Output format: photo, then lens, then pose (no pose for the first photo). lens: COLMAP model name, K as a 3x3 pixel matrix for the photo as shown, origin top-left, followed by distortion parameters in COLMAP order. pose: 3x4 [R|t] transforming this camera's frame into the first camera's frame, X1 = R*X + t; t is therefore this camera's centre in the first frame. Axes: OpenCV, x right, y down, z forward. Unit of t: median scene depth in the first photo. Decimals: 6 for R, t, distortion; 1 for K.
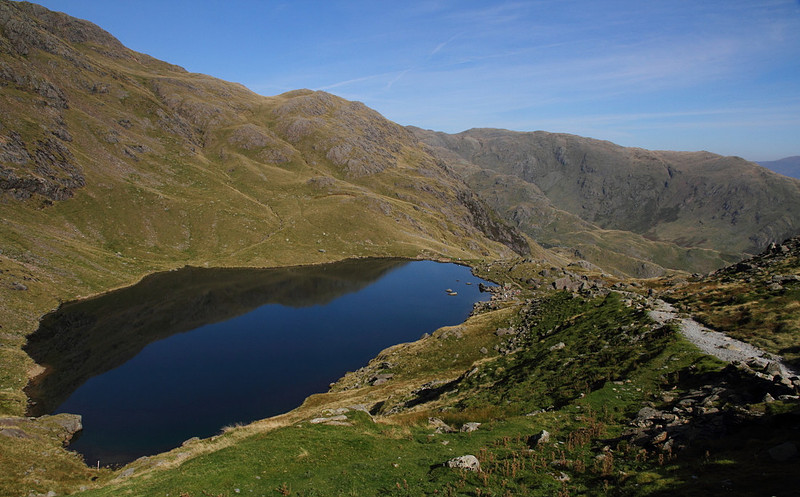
lens RADIAL K [[637.3, 0, 400.8], [0, 637.3, 266.3], [0, 0, 1]] dist [-0.018880, 0.032708]
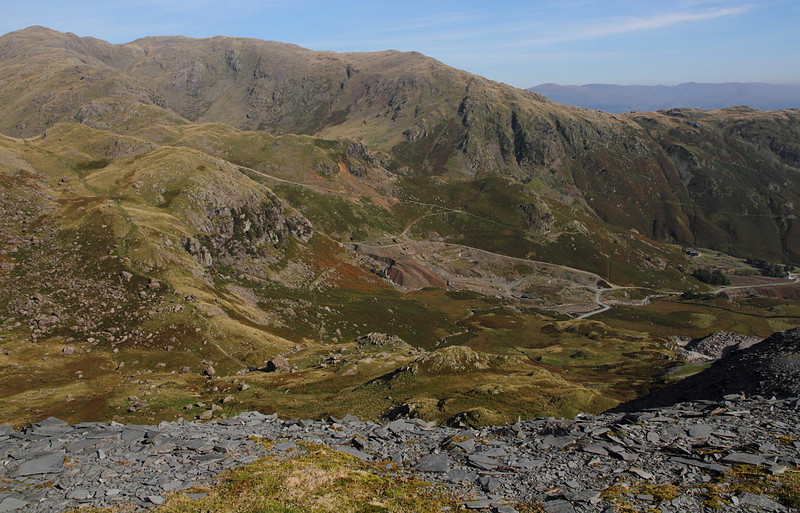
lens RADIAL K [[697.9, 0, 392.2], [0, 697.9, 253.4], [0, 0, 1]] dist [0.006328, 0.028768]
pose [[0.937832, -0.112989, 0.328185, 0.847866], [0.092713, 0.992724, 0.076837, 0.184806], [-0.334479, -0.041633, 0.941483, 0.424912]]
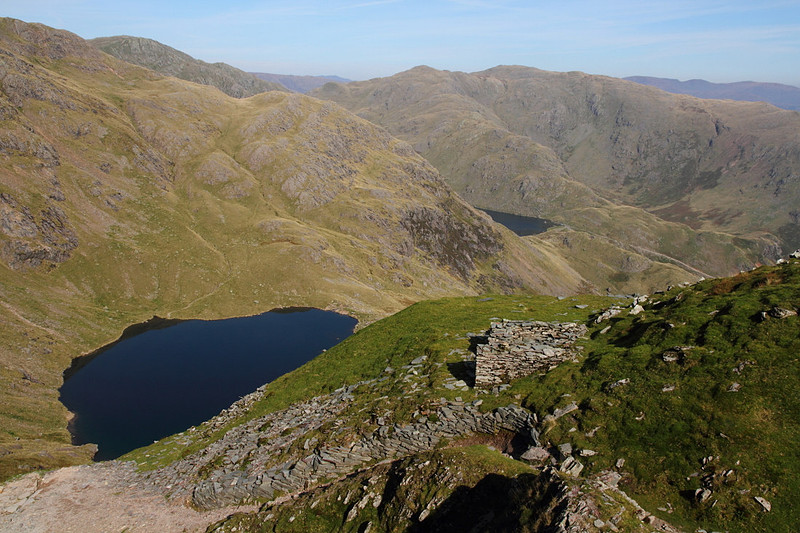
lens RADIAL K [[748.6, 0, 401.6], [0, 748.6, 265.1], [0, 0, 1]] dist [0.046920, 0.000000]
pose [[0.999433, 0.023171, -0.024423, 0.131105], [-0.021500, 0.997549, 0.066581, -0.127004], [0.025906, -0.066018, 0.997482, -0.337668]]
